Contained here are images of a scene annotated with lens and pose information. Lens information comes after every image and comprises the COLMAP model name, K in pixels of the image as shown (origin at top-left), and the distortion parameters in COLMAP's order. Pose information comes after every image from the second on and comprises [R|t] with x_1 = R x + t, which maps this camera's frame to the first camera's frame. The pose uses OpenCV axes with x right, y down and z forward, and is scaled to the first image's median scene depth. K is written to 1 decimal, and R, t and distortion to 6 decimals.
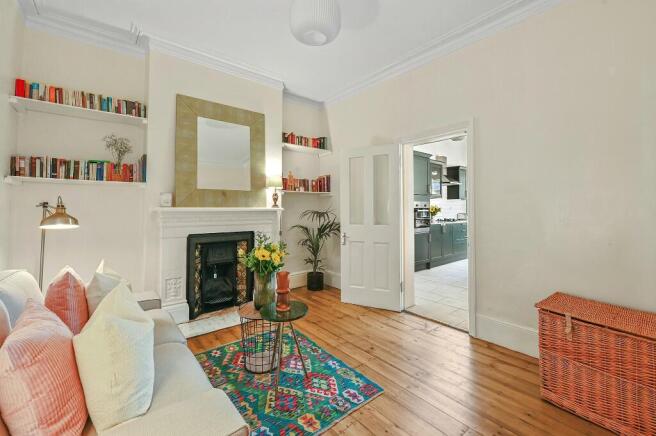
lens RADIAL K [[274.4, 0, 326.5], [0, 274.4, 198.6], [0, 0, 1]] dist [-0.002156, -0.000084]
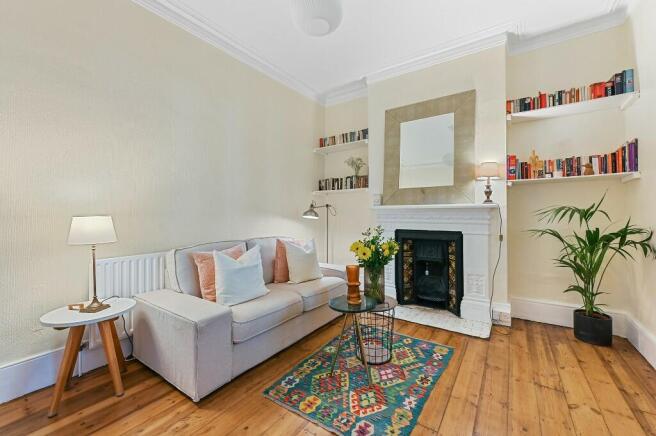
lens RADIAL K [[267.0, 0, 328.0], [0, 267.0, 211.6], [0, 0, 1]] dist [-0.001961, -0.000131]
pose [[0.271390, -0.004540, -0.962459, 0.495789], [0.036292, 0.999326, 0.005520, 0.040848], [0.961785, -0.036428, 0.271372, 0.428081]]
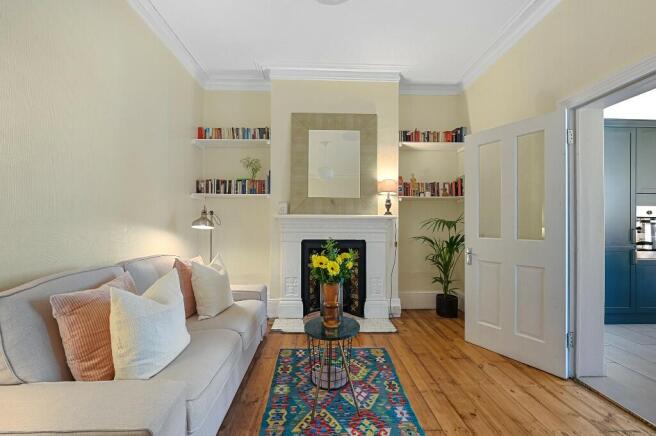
lens RADIAL K [[270.3, 0, 325.8], [0, 270.3, 219.9], [0, 0, 1]] dist [-0.001163, -0.000102]
pose [[0.791720, 0.000037, -0.610884, 0.231172], [0.015257, 0.999687, 0.019834, 0.032296], [0.610693, -0.025023, 0.791472, 0.204222]]
